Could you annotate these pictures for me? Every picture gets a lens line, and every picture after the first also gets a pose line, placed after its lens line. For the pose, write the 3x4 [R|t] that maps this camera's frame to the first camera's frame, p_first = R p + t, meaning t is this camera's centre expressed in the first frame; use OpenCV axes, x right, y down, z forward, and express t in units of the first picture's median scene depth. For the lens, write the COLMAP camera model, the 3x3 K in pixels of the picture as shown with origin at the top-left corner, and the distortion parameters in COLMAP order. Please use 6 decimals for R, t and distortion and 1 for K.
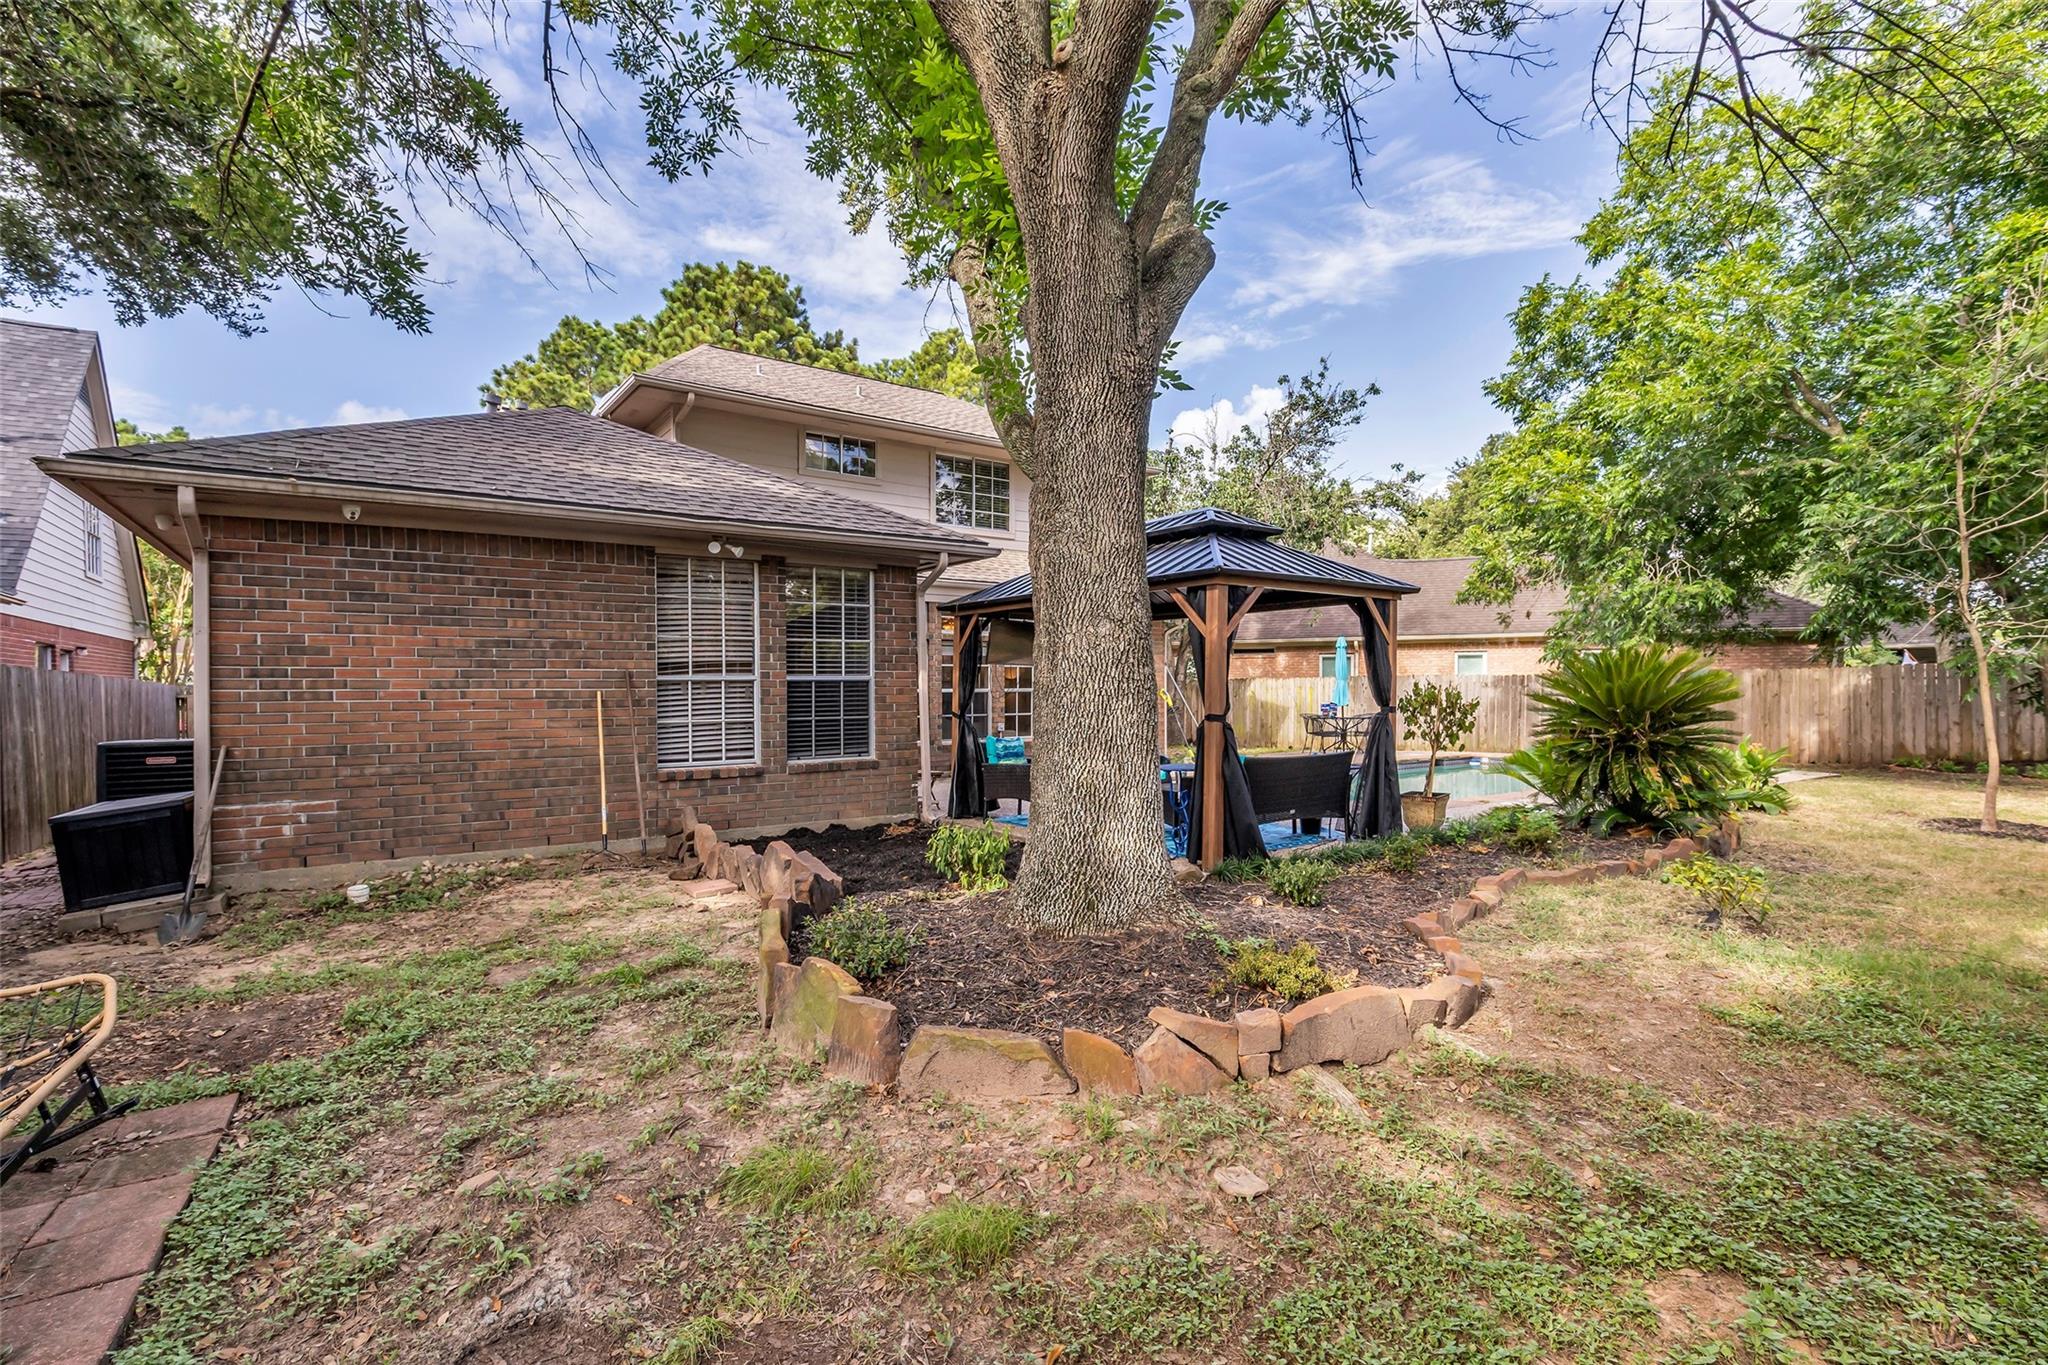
lens RADIAL K [[945.3, 0, 1013.2], [0, 945.3, 695.3], [0, 0, 1]] dist [-0.019042, 0.001486]
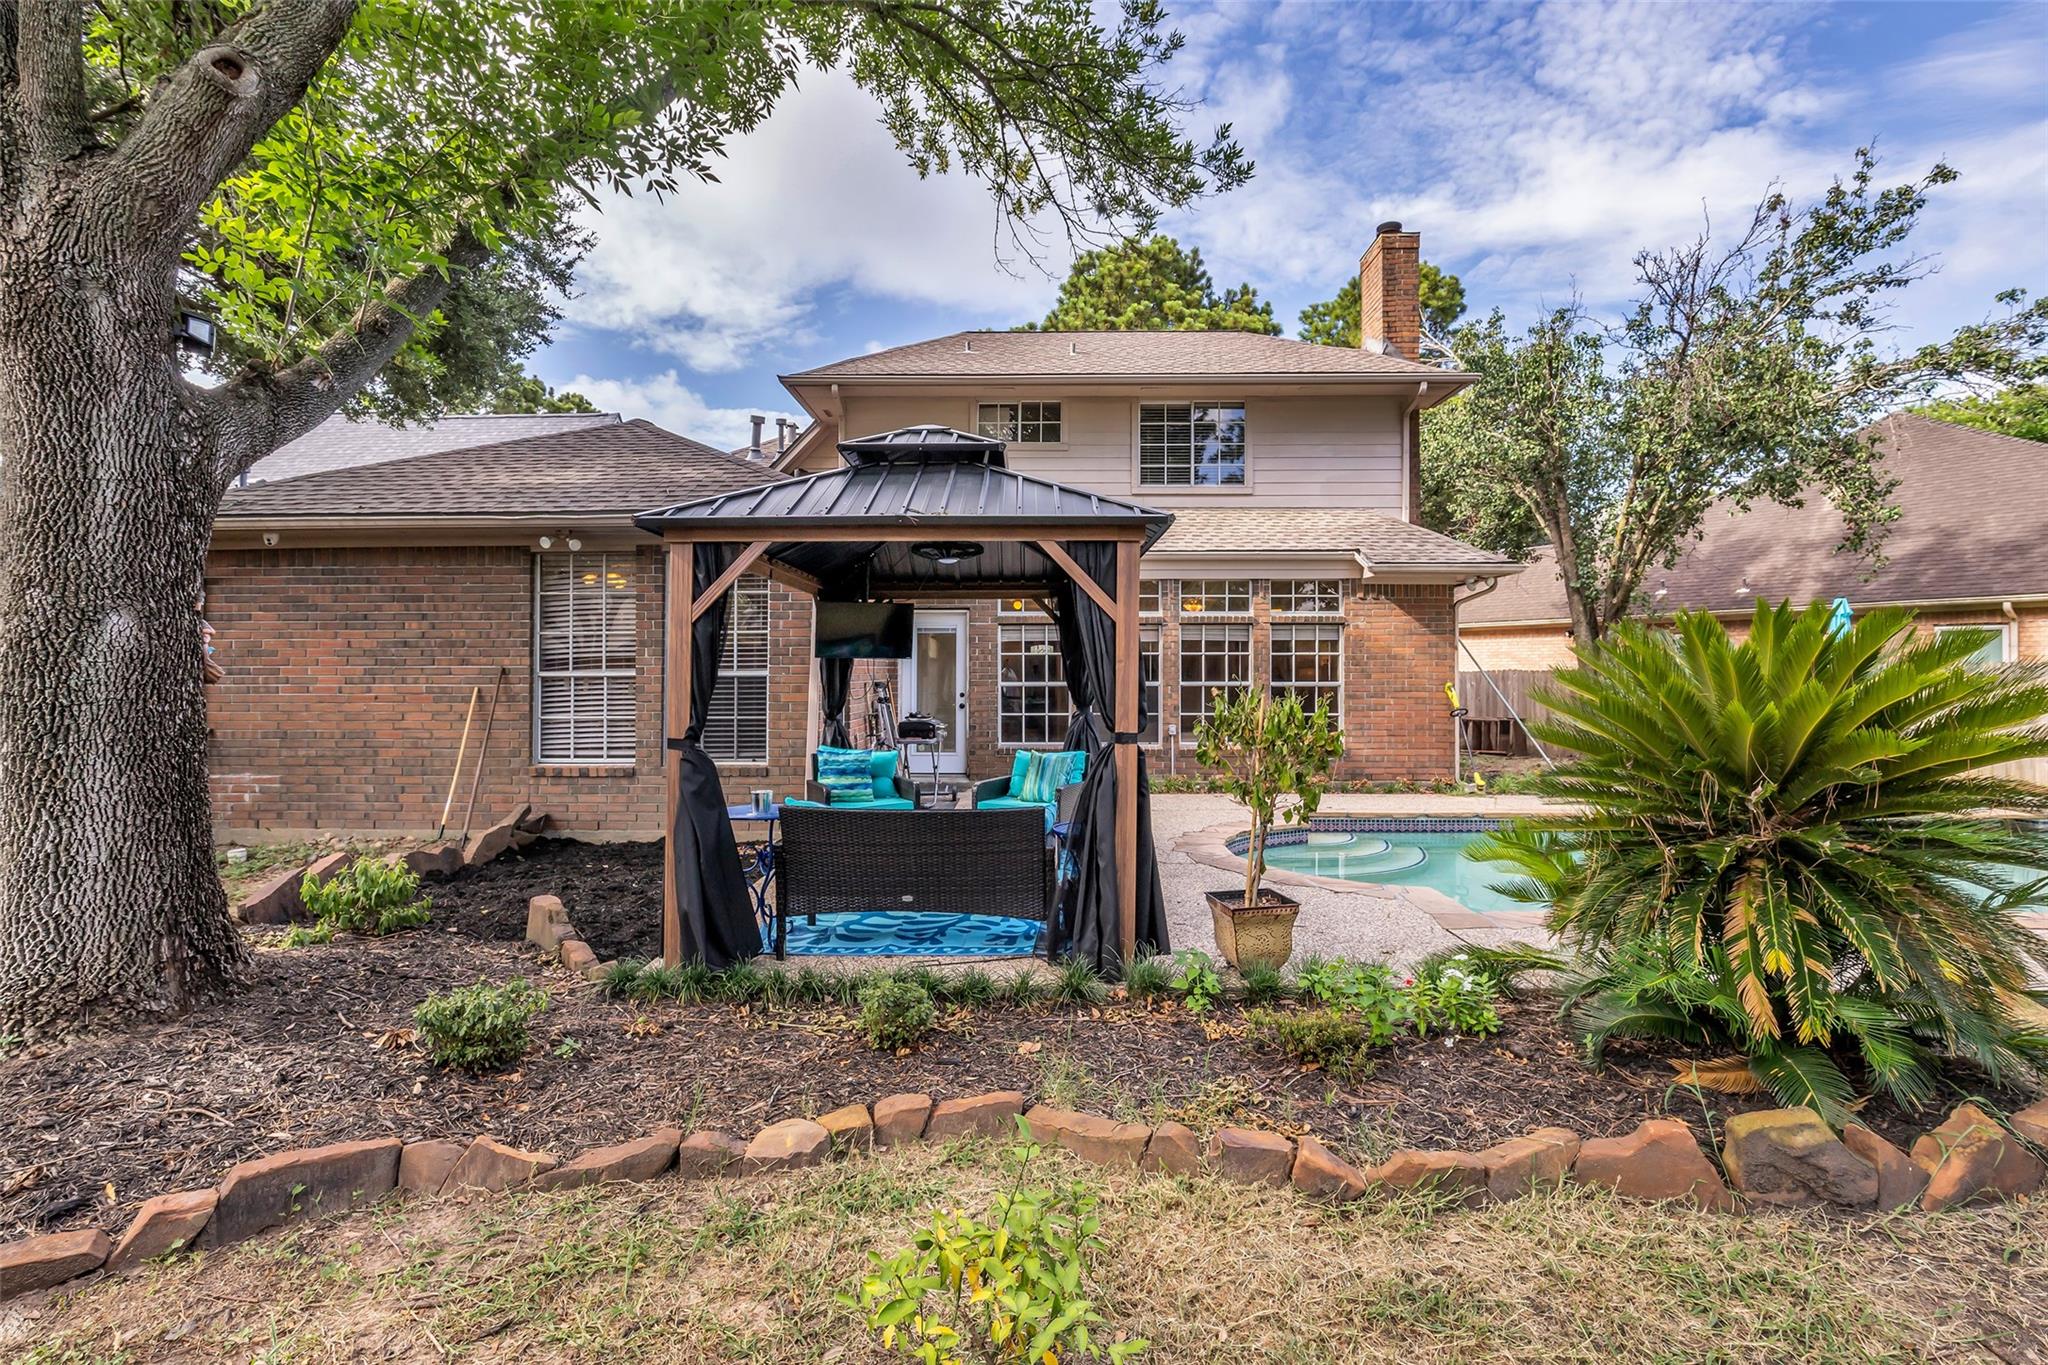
lens RADIAL K [[945.3, 0, 1018.6], [0, 945.3, 674.6], [0, 0, 1]] dist [-0.019042, 0.001486]
pose [[0.807264, 0.004250, -0.590175, 0.631100], [-0.006506, 0.999977, -0.001698, -0.019443], [0.590154, 0.005211, 0.807274, 0.476257]]
